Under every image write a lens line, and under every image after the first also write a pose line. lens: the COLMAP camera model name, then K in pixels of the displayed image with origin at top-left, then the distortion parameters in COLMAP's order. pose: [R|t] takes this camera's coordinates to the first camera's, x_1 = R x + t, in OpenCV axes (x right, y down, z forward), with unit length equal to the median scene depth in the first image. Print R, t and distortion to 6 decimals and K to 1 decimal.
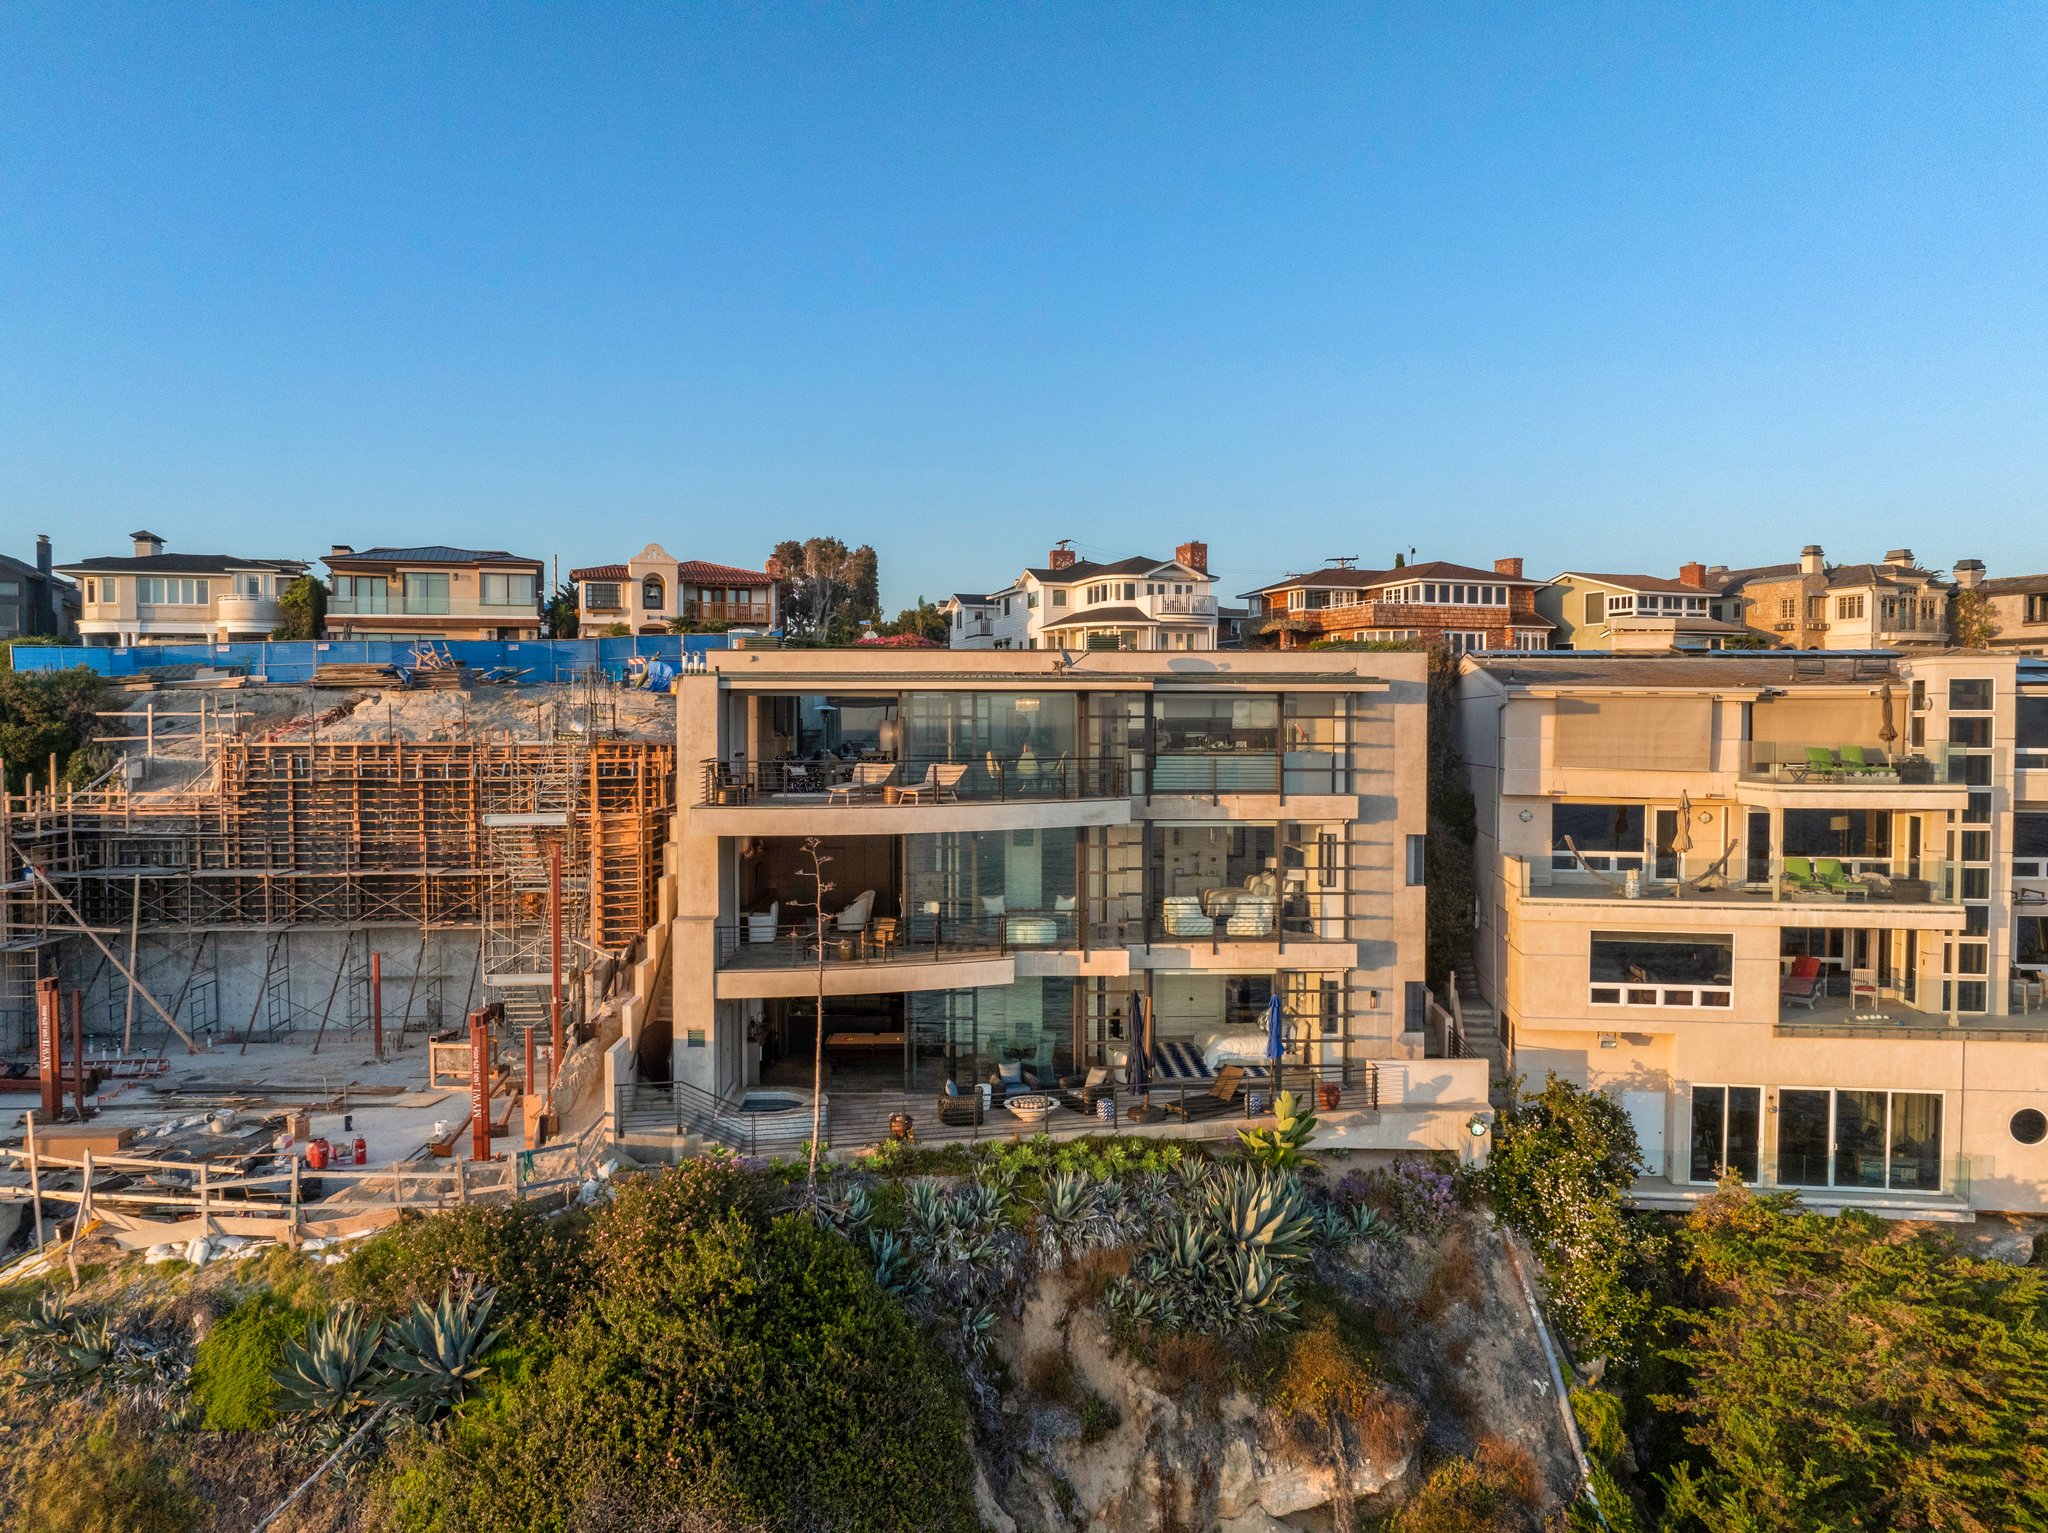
lens RADIAL K [[1442.5, 0, 1017.1], [0, 1442.5, 766.4], [0, 0, 1]] dist [-0.041855, -0.000097]
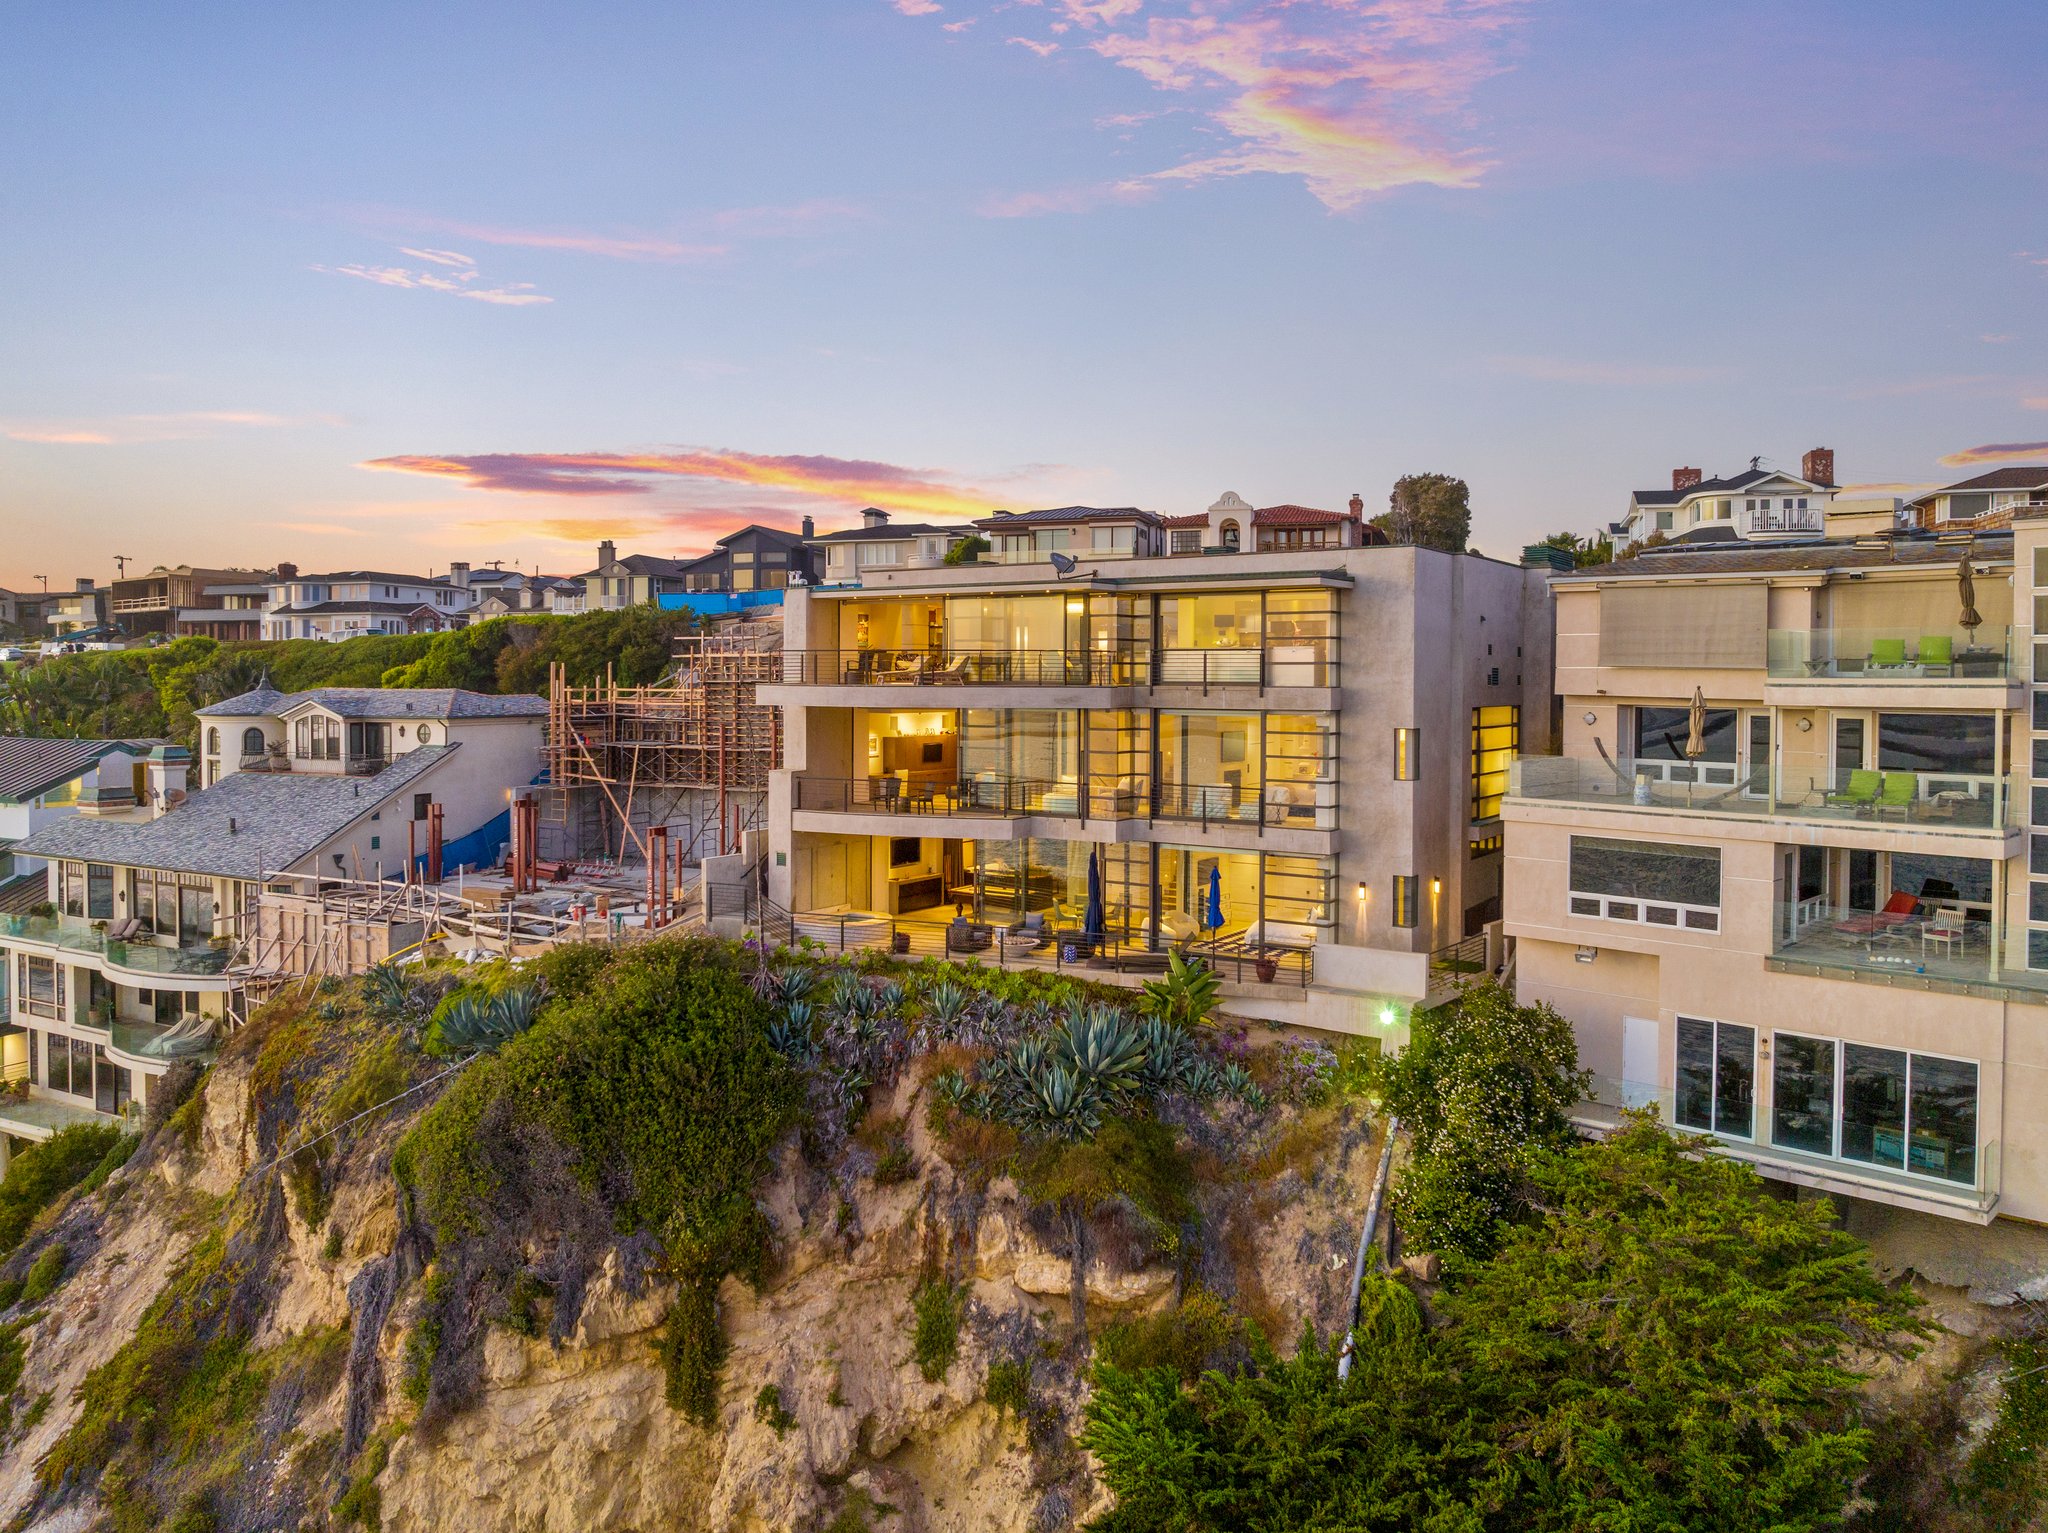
lens RADIAL K [[1465.3, 0, 1019.3], [0, 1465.3, 705.3], [0, 0, 1]] dist [-0.033342, 0.003326]
pose [[0.812916, 0.013435, -0.582226, 0.672368], [-0.021007, 0.999760, -0.006261, 0.044033], [0.582002, 0.017320, 0.813003, 0.015053]]
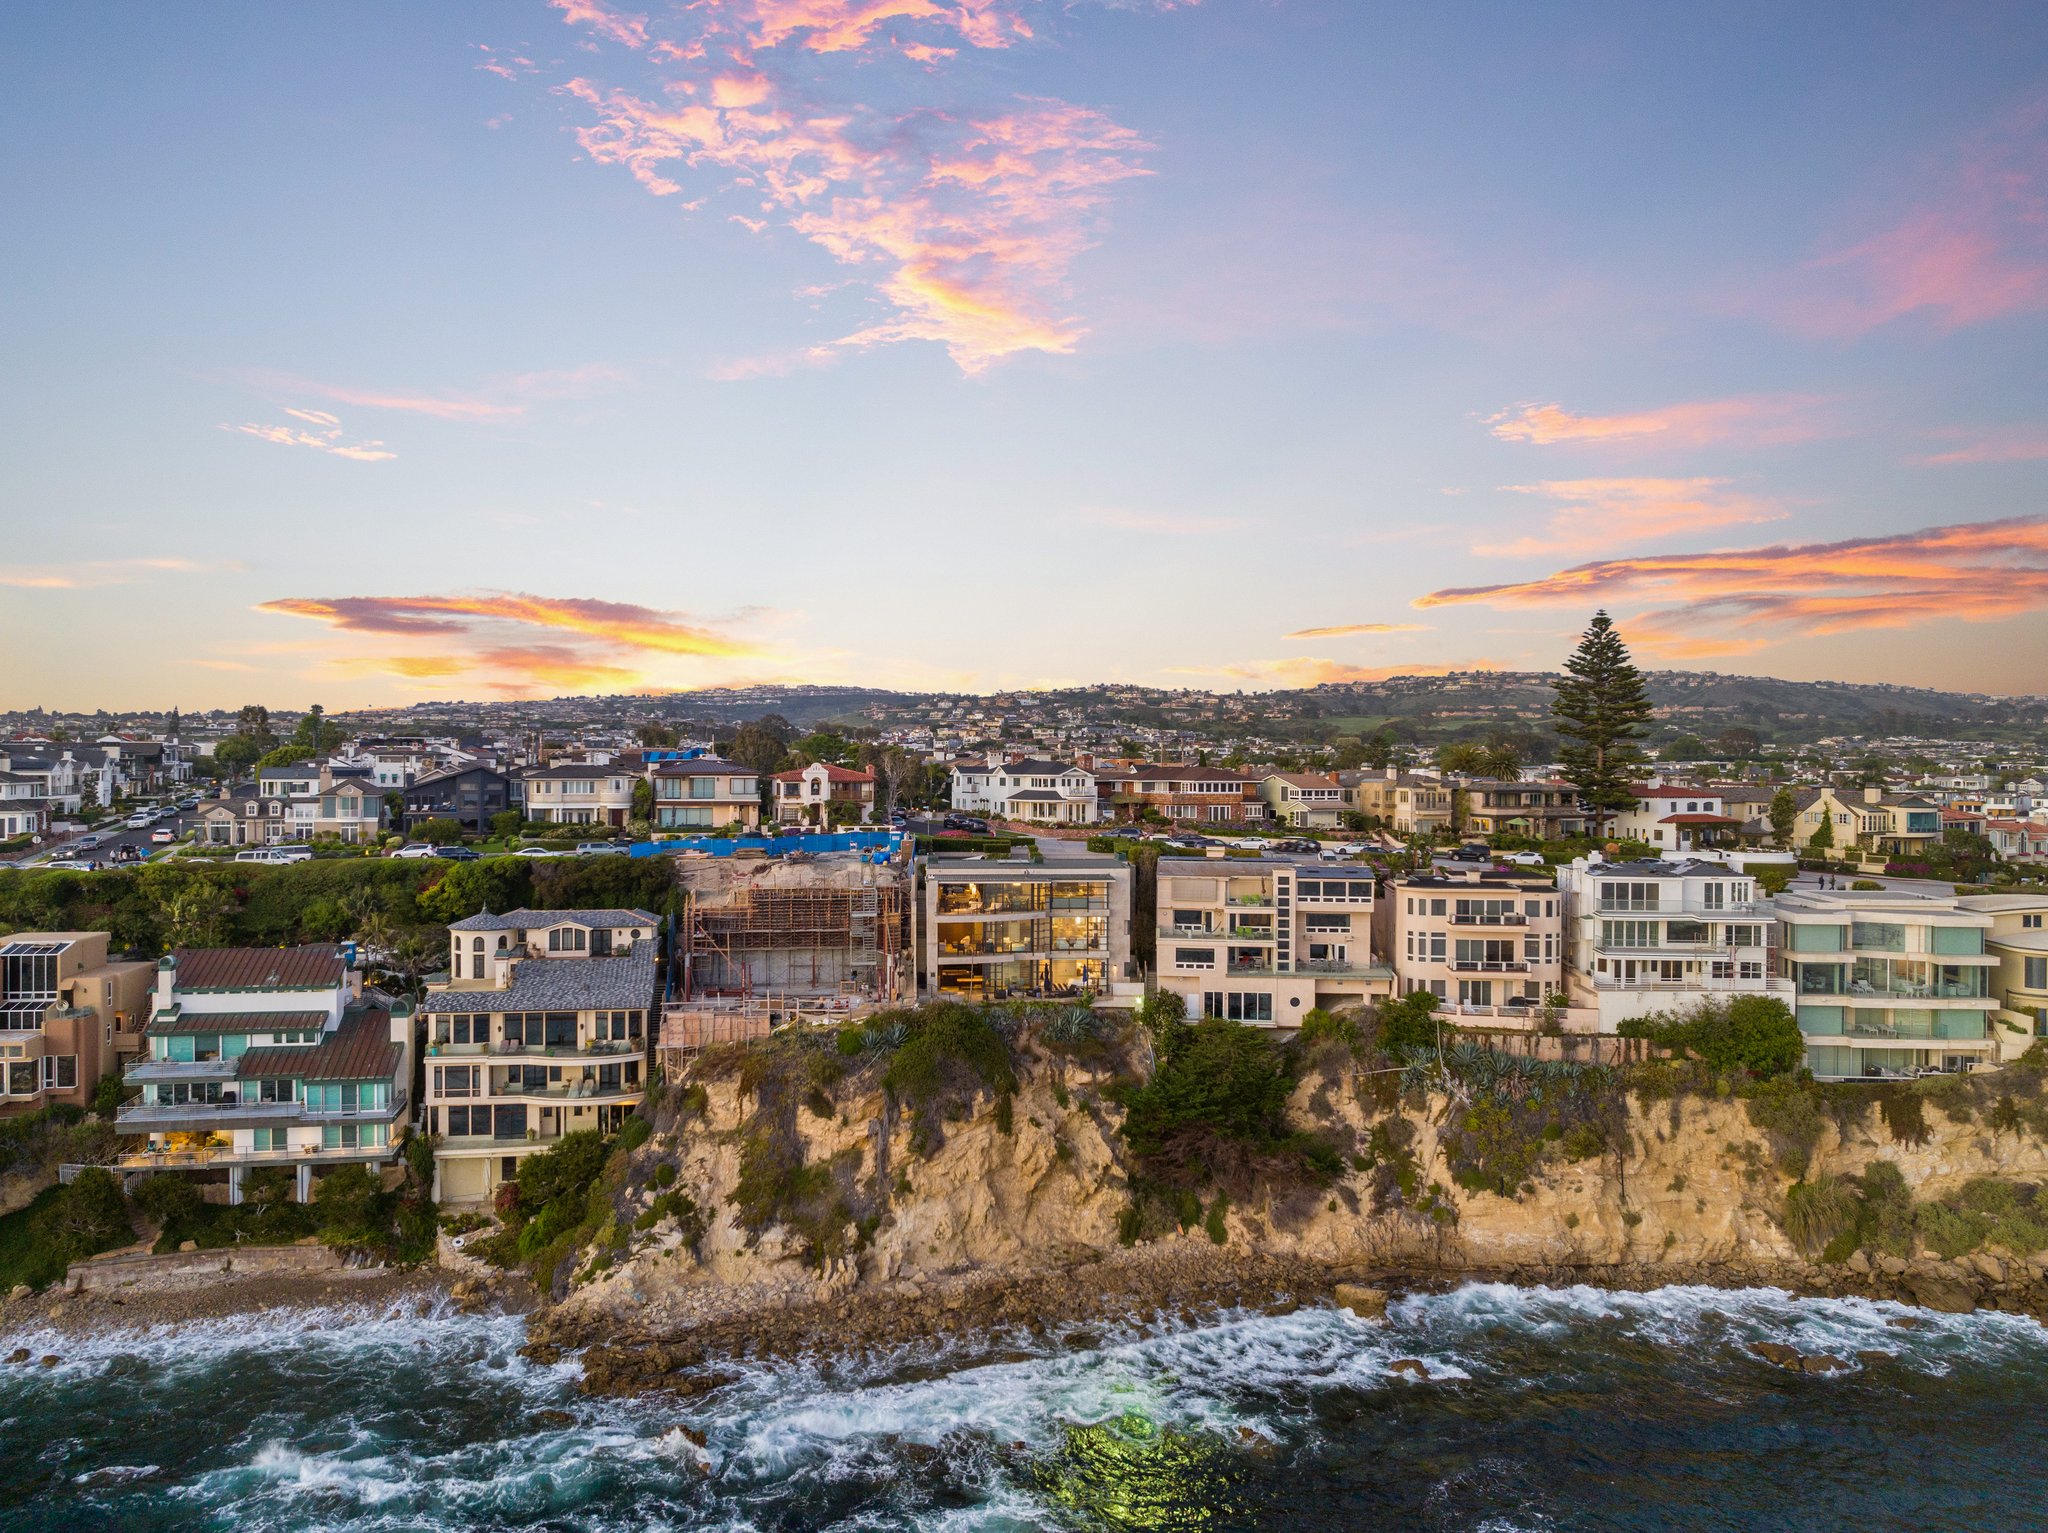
lens RADIAL K [[1443.7, 0, 1018.8], [0, 1443.7, 766.1], [0, 0, 1]] dist [-0.036661, 0.002640]
pose [[0.999016, 0.004120, 0.044152, -0.148866], [-0.002795, 0.999546, -0.030012, -0.229501], [-0.044256, 0.029859, 0.998574, -2.599221]]
